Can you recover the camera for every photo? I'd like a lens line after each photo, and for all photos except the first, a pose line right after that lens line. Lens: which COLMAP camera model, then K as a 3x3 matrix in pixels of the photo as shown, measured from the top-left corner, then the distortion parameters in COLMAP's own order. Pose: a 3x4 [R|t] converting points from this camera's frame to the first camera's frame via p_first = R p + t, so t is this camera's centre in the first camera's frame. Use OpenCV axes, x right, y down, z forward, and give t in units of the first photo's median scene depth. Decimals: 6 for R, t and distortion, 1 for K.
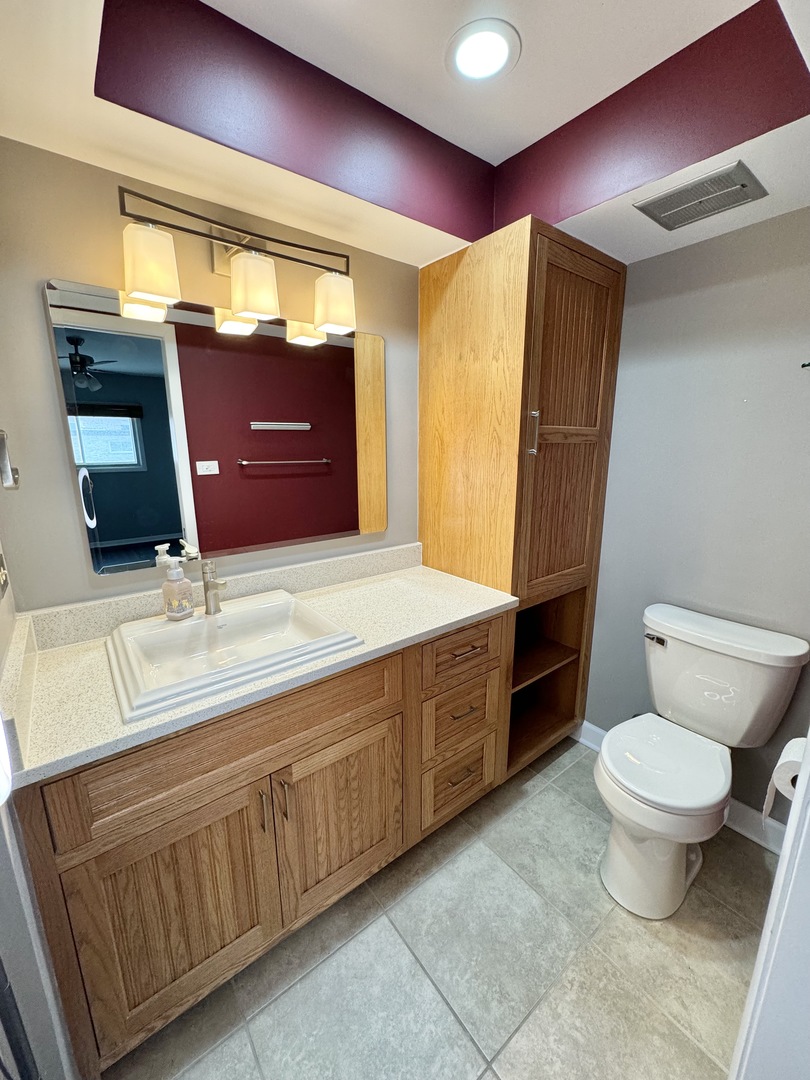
lens RADIAL K [[432.9, 0, 405.9], [0, 432.9, 540.5], [0, 0, 1]] dist [-0.001229, -0.000194]
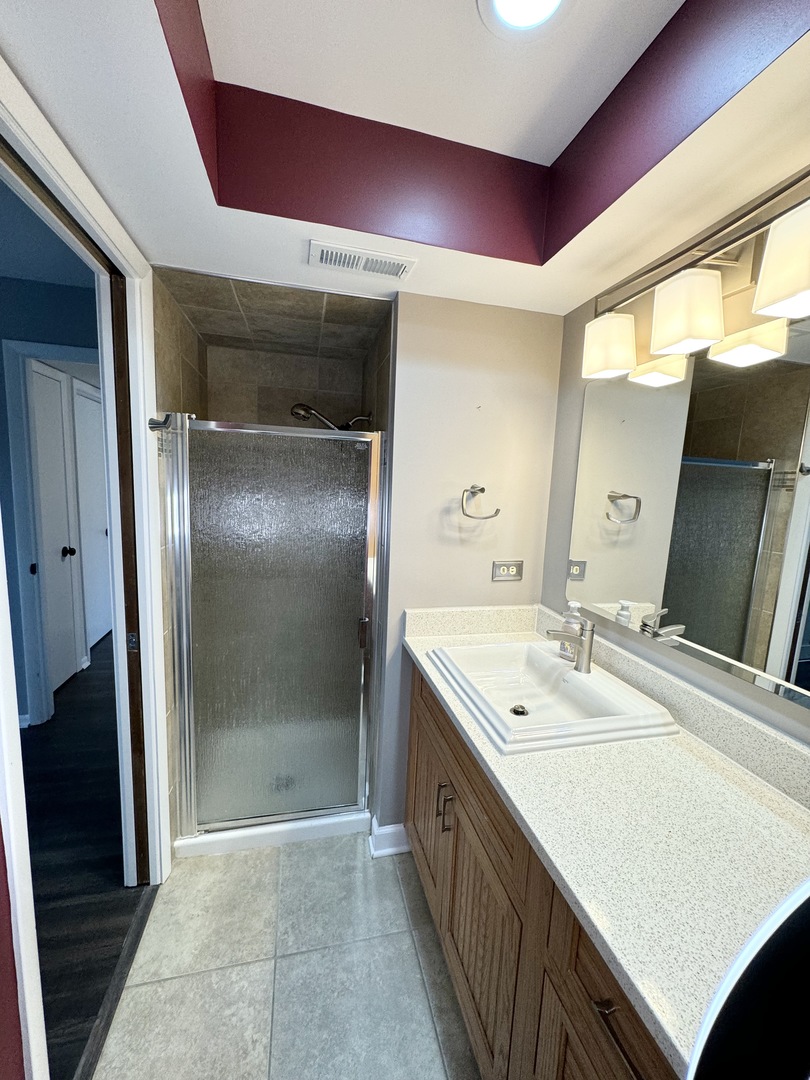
lens RADIAL K [[432.9, 0, 406.4], [0, 432.9, 541.5], [0, 0, 1]] dist [-0.001229, -0.000194]
pose [[-0.413749, 0.105366, -0.904273, 0.620901], [-0.243448, 0.944302, 0.221420, -0.247856], [0.877237, 0.311755, -0.365053, 0.985755]]
